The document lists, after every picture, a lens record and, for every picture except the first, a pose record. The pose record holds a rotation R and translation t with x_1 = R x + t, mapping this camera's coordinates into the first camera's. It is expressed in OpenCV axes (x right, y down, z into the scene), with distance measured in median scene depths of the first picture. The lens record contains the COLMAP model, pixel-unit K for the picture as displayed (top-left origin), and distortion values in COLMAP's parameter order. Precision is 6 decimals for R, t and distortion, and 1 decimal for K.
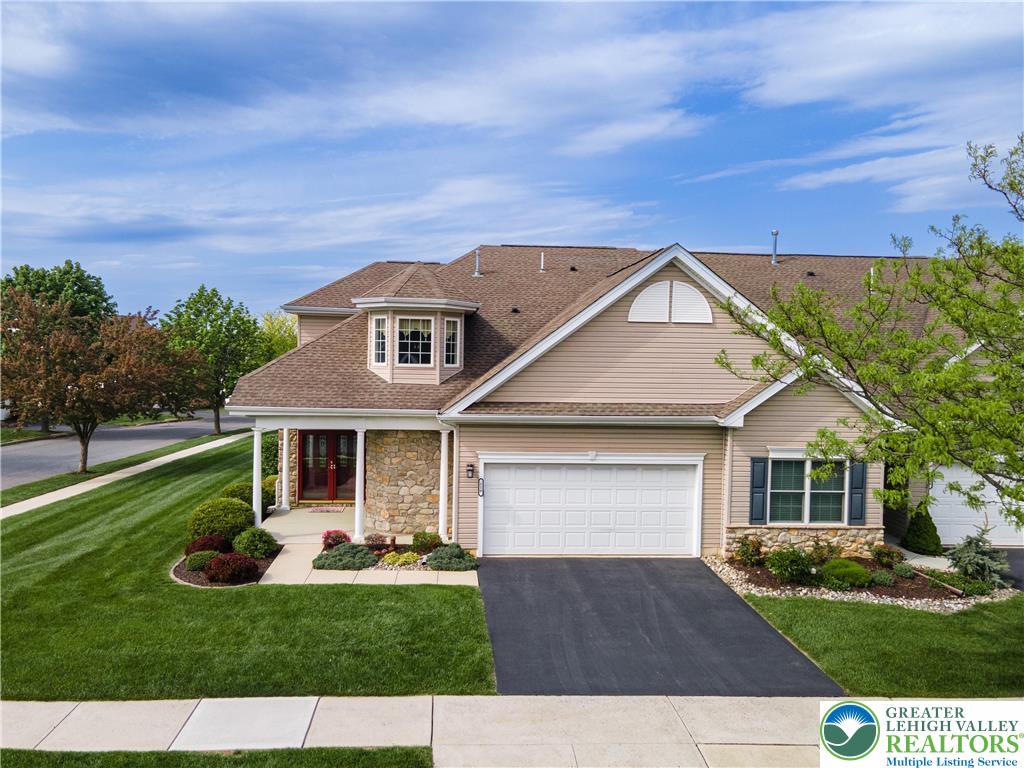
lens RADIAL K [[747.4, 0, 508.0], [0, 747.4, 386.8], [0, 0, 1]] dist [0.024271, 0.043417]
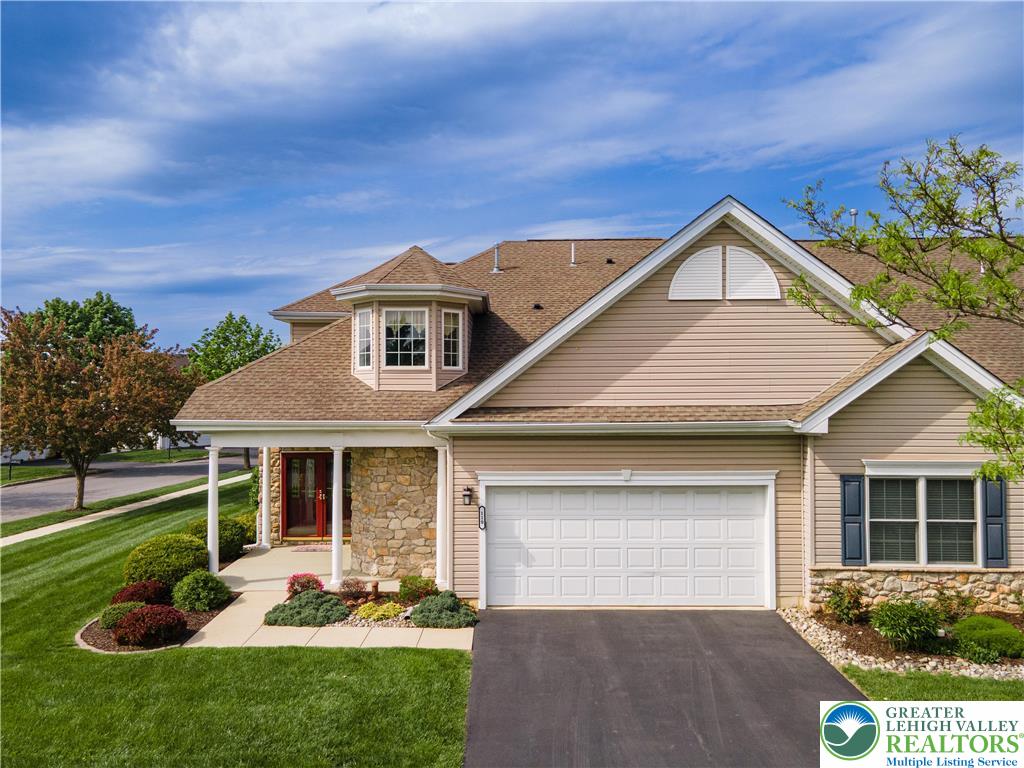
lens RADIAL K [[747.4, 0, 508.0], [0, 747.4, 386.8], [0, 0, 1]] dist [0.024271, 0.043417]
pose [[0.996287, -0.022466, -0.083111, 0.057489], [0.018179, 0.998482, -0.051987, 0.039123], [0.084153, 0.050283, 0.995183, 0.218903]]
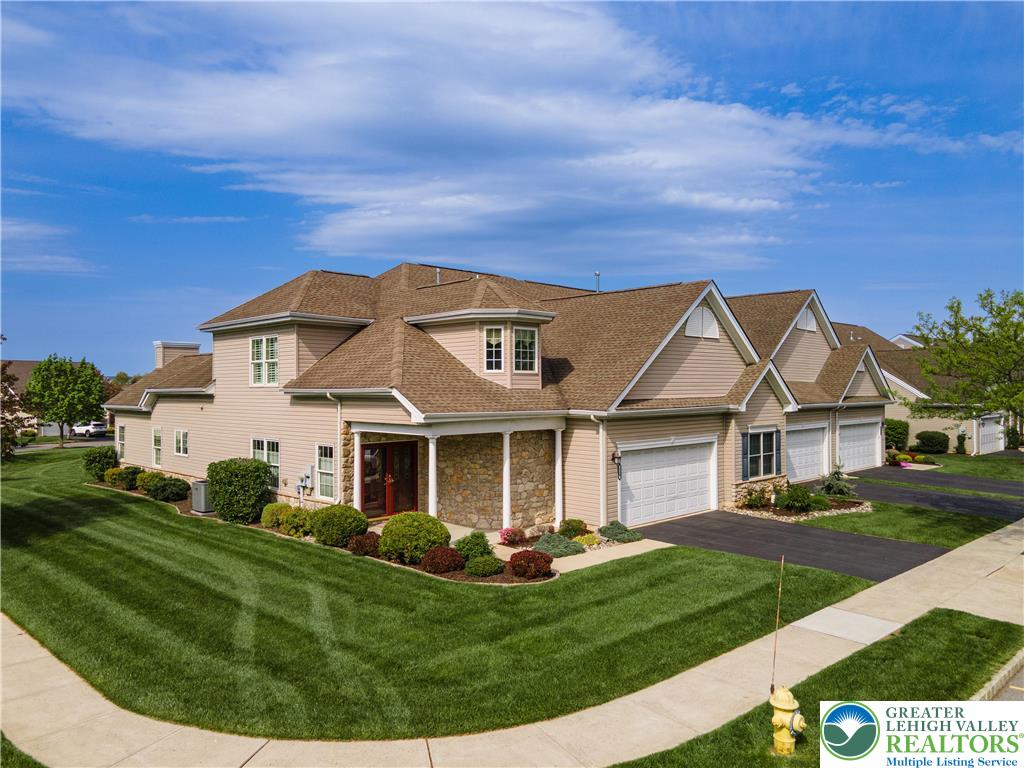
lens RADIAL K [[747.4, 0, 508.0], [0, 747.4, 386.8], [0, 0, 1]] dist [0.024271, 0.043417]
pose [[0.761123, -0.020043, 0.648298, -0.924555], [0.044744, 0.998764, -0.021652, 0.016804], [-0.647063, 0.045487, 0.761078, 0.201579]]
